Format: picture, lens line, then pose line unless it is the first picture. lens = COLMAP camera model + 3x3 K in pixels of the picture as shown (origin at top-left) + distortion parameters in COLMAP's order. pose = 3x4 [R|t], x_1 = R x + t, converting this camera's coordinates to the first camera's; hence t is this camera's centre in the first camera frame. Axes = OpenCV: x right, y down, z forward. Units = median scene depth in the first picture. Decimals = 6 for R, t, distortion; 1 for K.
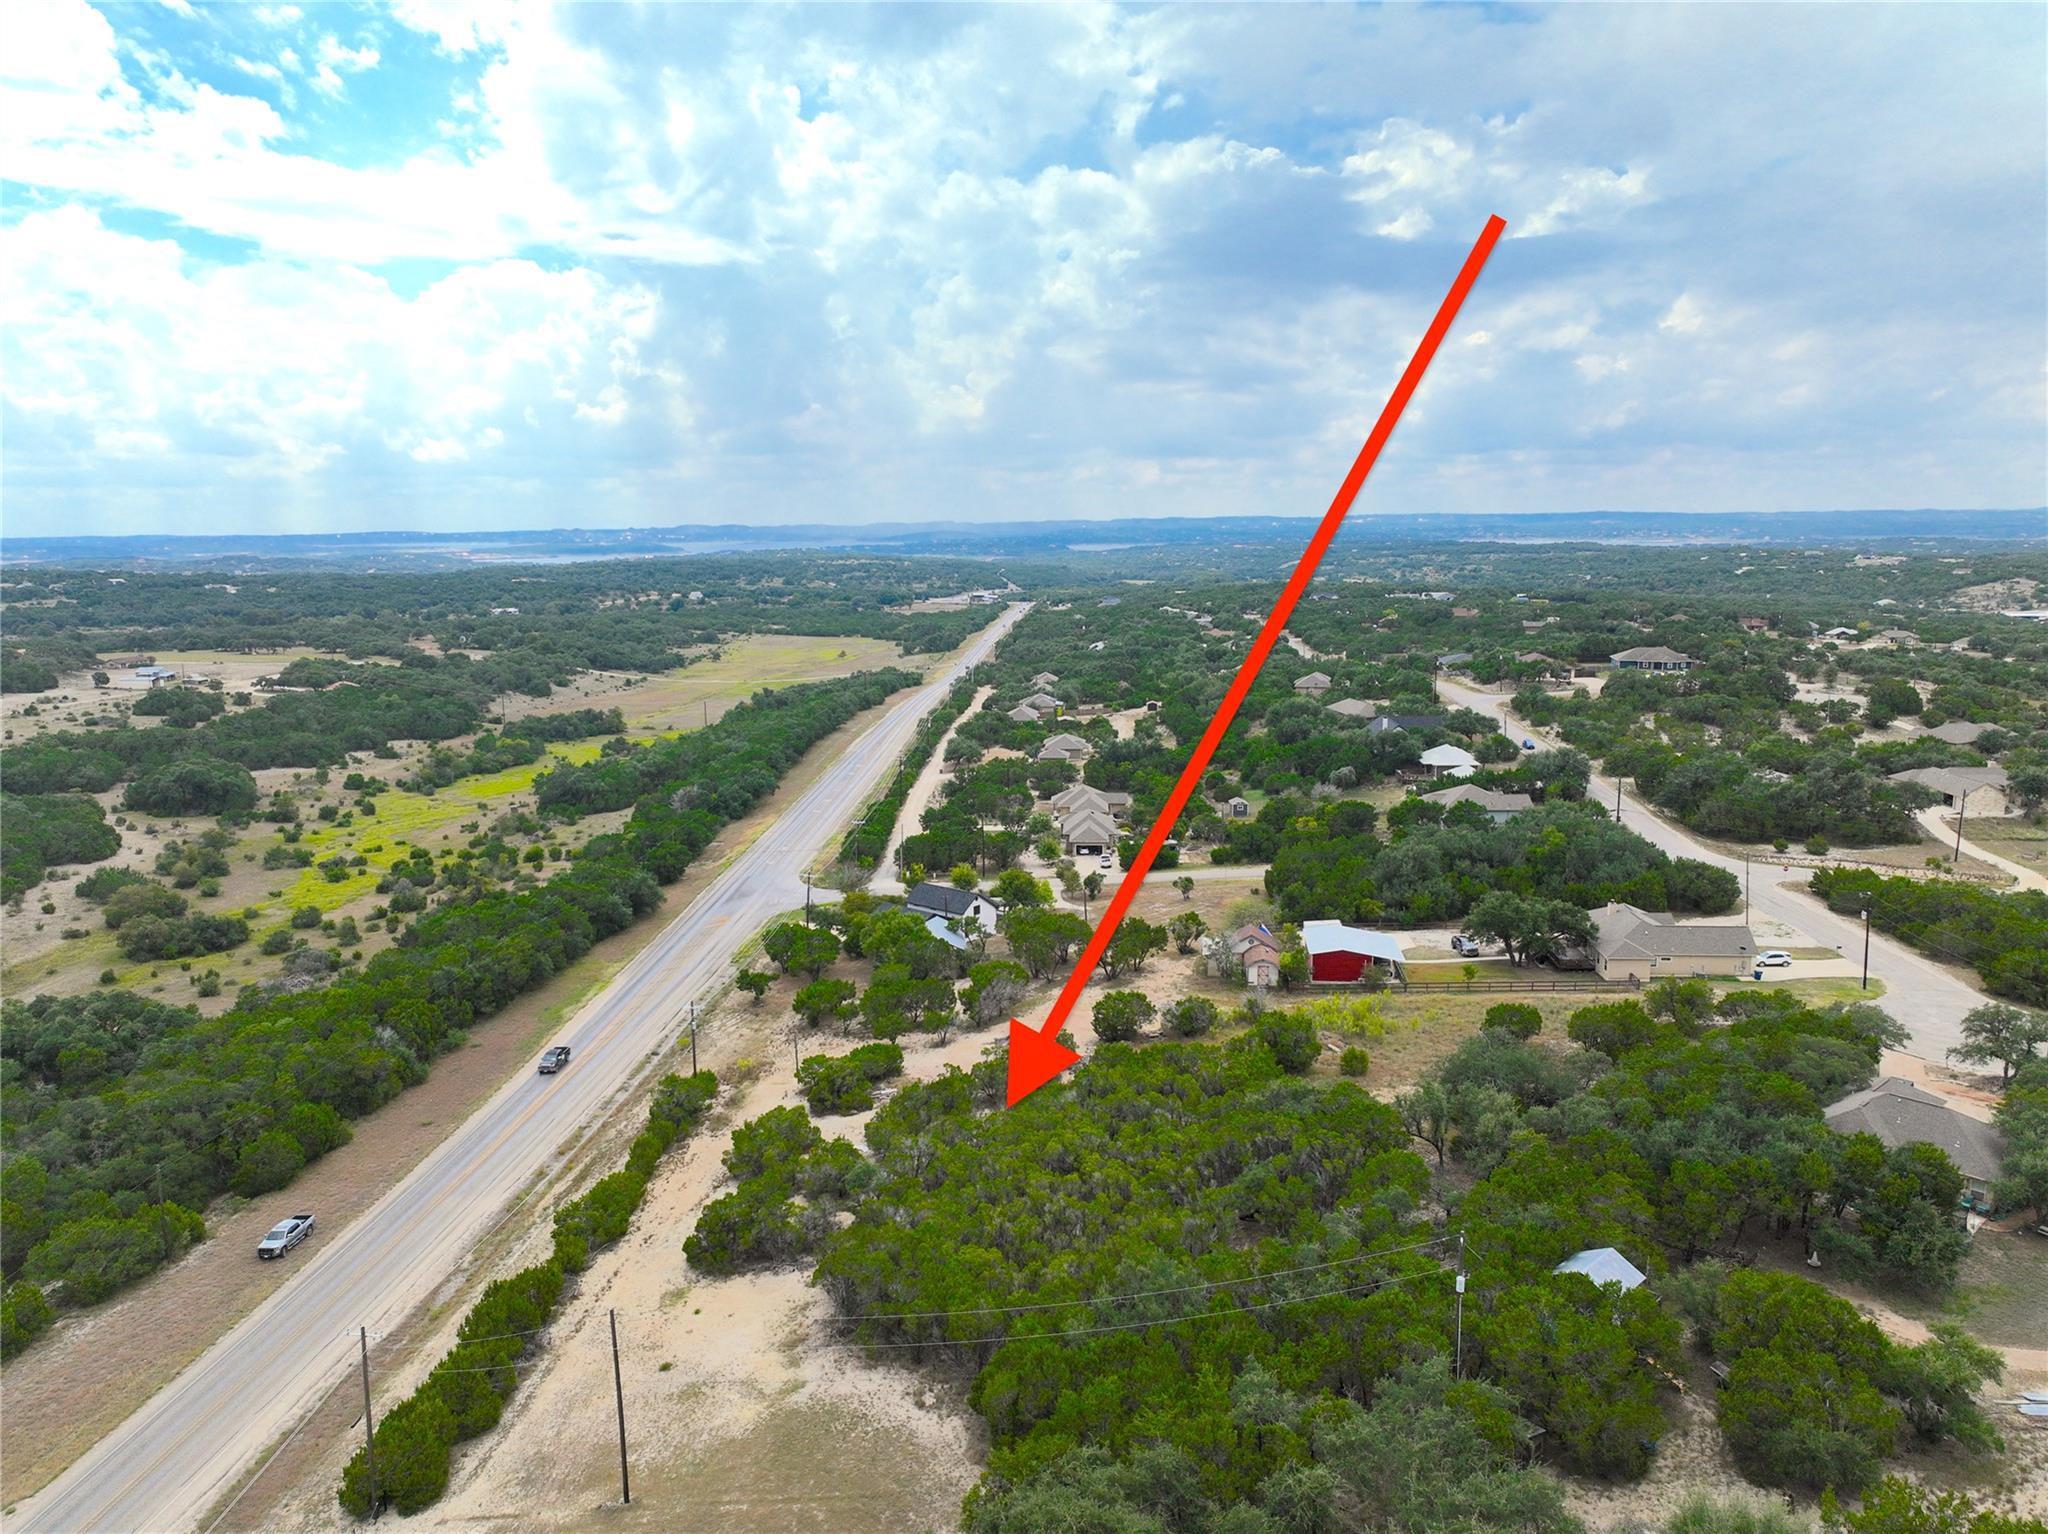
lens RADIAL K [[1437.5, 0, 1030.7], [0, 1437.5, 763.7], [0, 0, 1]] dist [-0.001168, 0.016626]
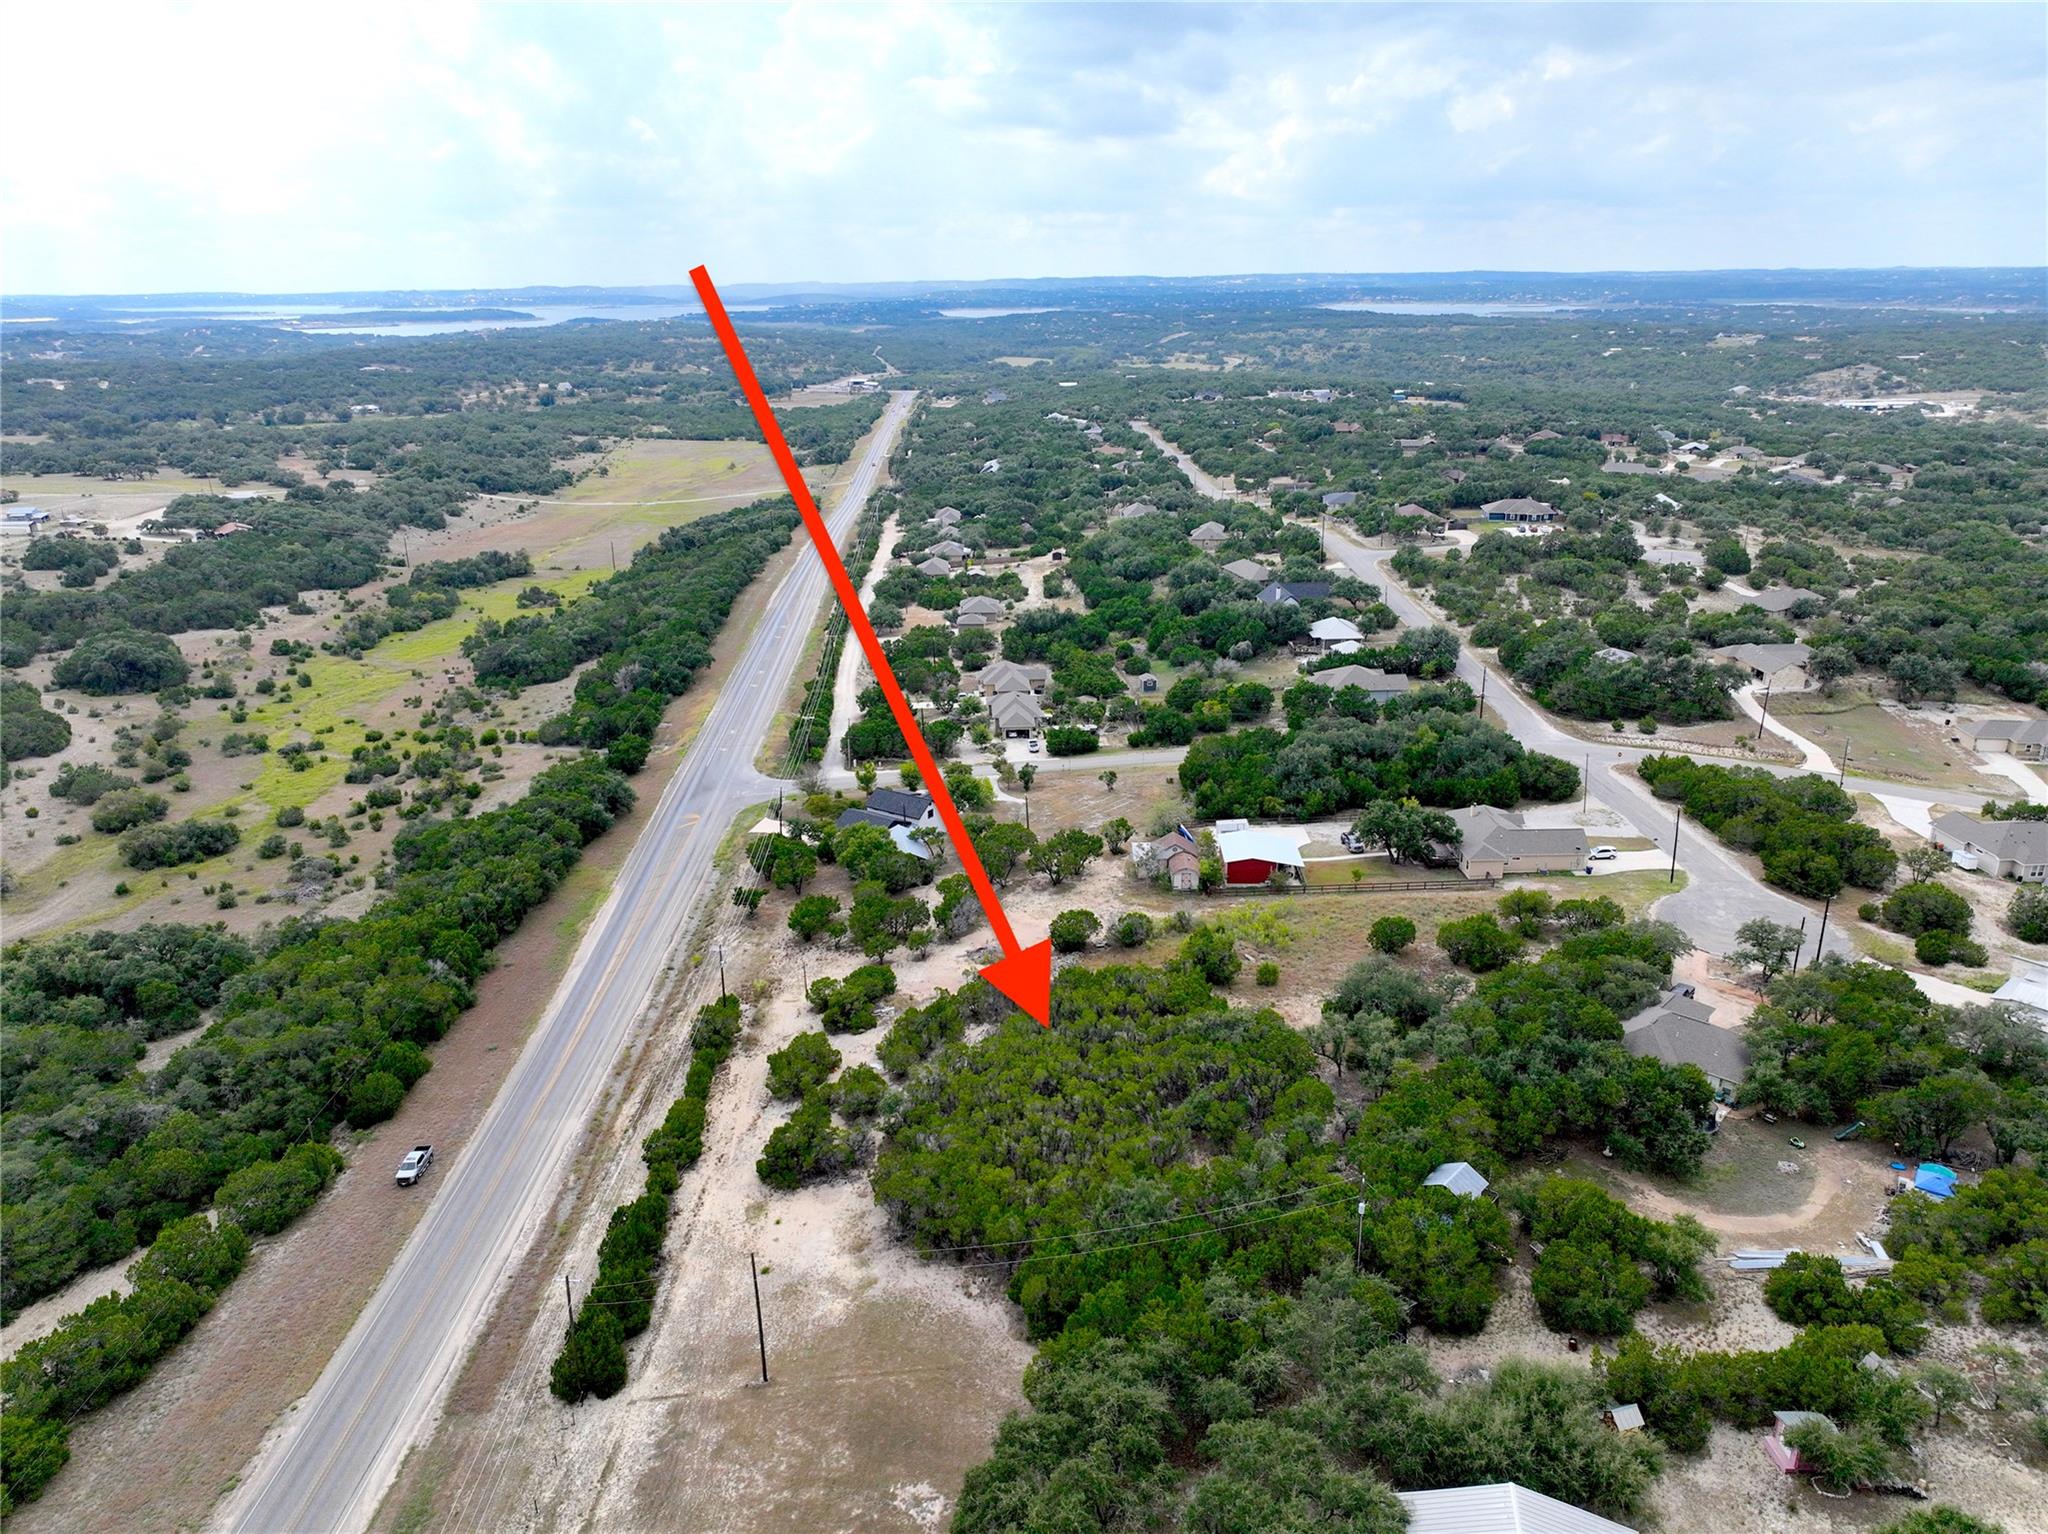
lens RADIAL K [[1437.5, 0, 1031.0], [0, 1437.5, 757.6], [0, 0, 1]] dist [-0.001168, 0.016626]
pose [[0.996269, -0.026794, 0.082033, -0.047263], [0.013887, 0.987966, 0.154044, -0.108612], [-0.085174, -0.152330, 0.984653, -0.109560]]
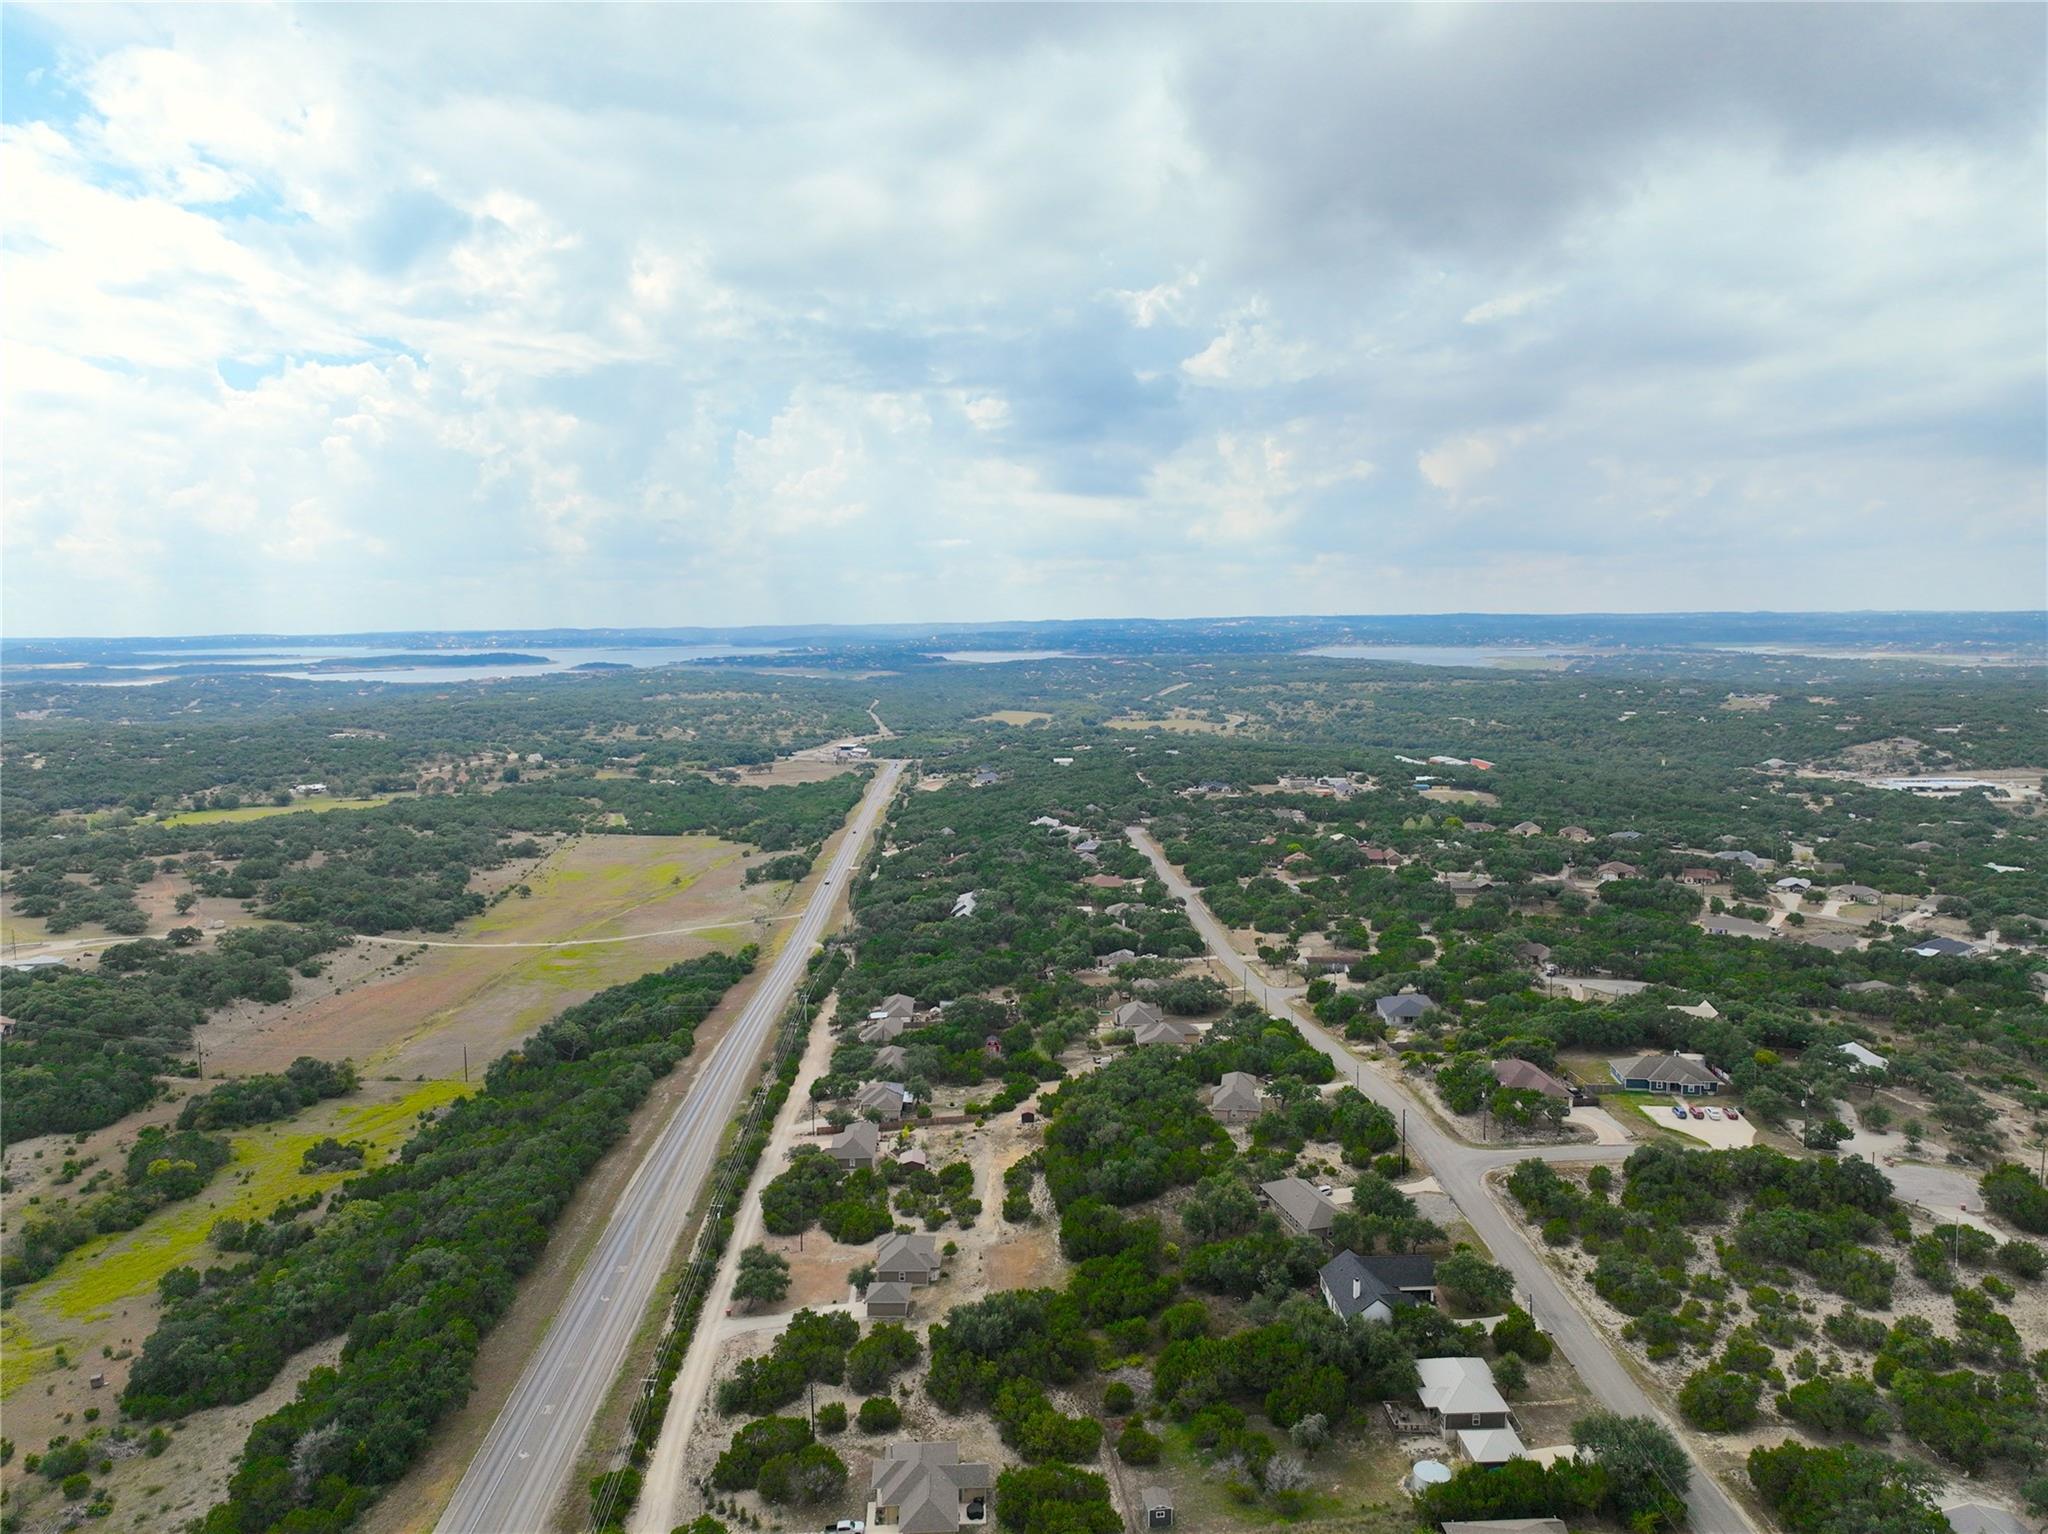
lens RADIAL K [[1437.5, 0, 1027.8], [0, 1437.5, 775.8], [0, 0, 1]] dist [-0.001168, 0.016626]
pose [[0.996676, -0.008005, 0.081075, 0.045901], [0.012730, 0.998239, -0.057941, -0.343229], [-0.080468, 0.058781, 0.995022, 0.432891]]
